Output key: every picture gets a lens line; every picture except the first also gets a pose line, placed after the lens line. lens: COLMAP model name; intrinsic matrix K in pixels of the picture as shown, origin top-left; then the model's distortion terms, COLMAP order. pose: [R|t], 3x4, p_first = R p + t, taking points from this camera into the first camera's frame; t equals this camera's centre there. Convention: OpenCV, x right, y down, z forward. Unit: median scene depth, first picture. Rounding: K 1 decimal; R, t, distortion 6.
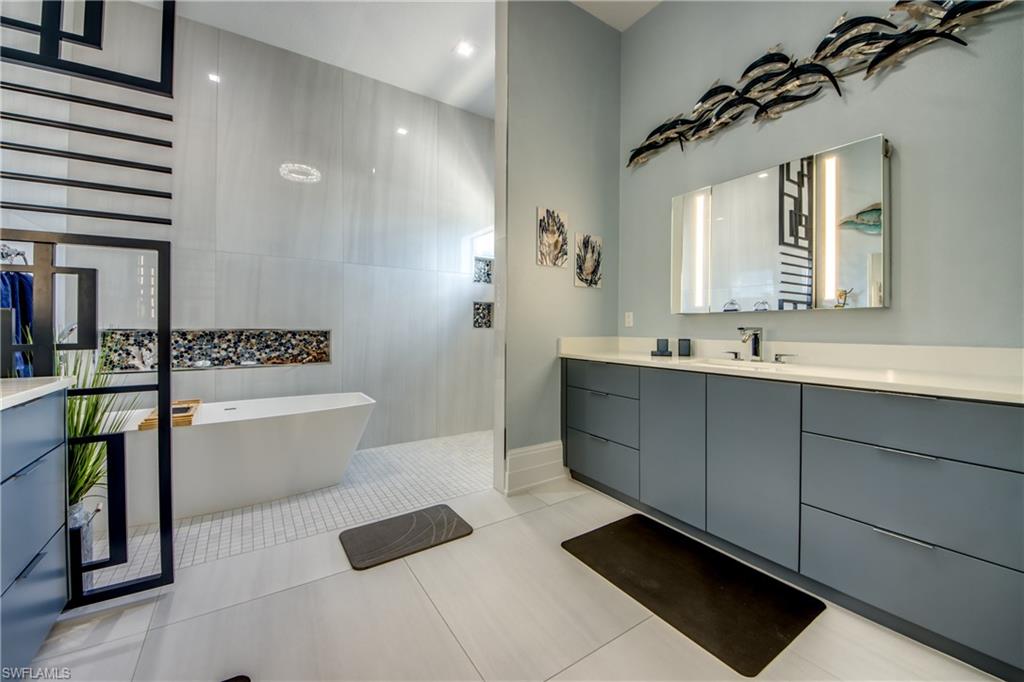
lens RADIAL K [[385.1, 0, 528.9], [0, 385.1, 326.3], [0, 0, 1]] dist [0.002010, -0.007328]
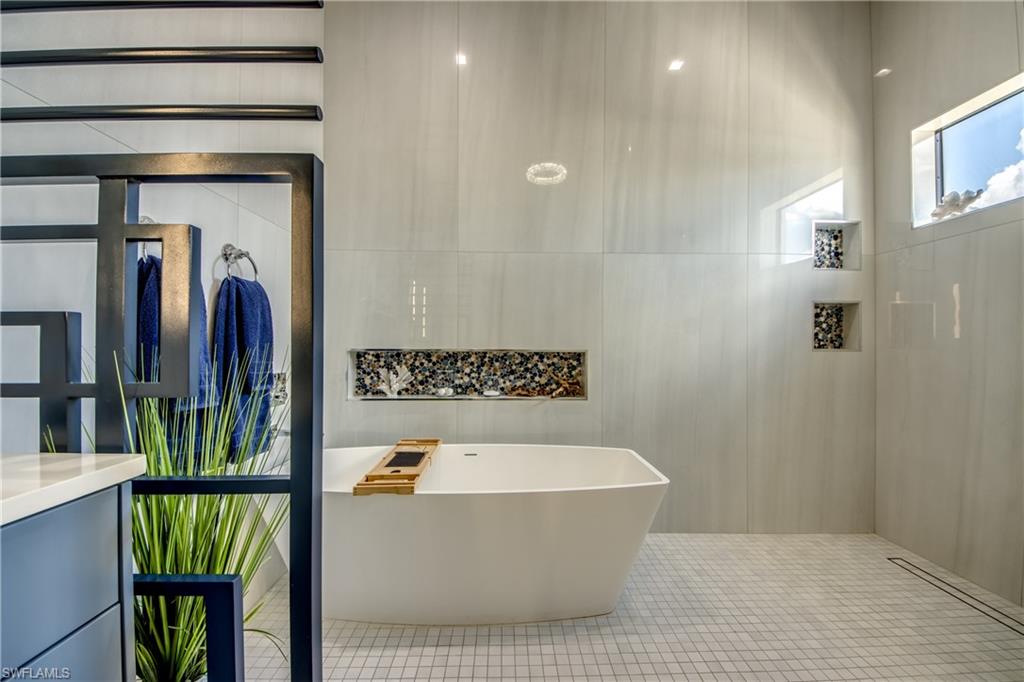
lens RADIAL K [[385.1, 0, 511.2], [0, 385.1, 344.0], [0, 0, 1]] dist [0.002010, -0.007328]
pose [[0.821422, -0.003556, -0.570309, -0.246323], [-0.000681, 0.999974, -0.007216, 0.001709], [0.570320, 0.006316, 0.821398, 0.374689]]
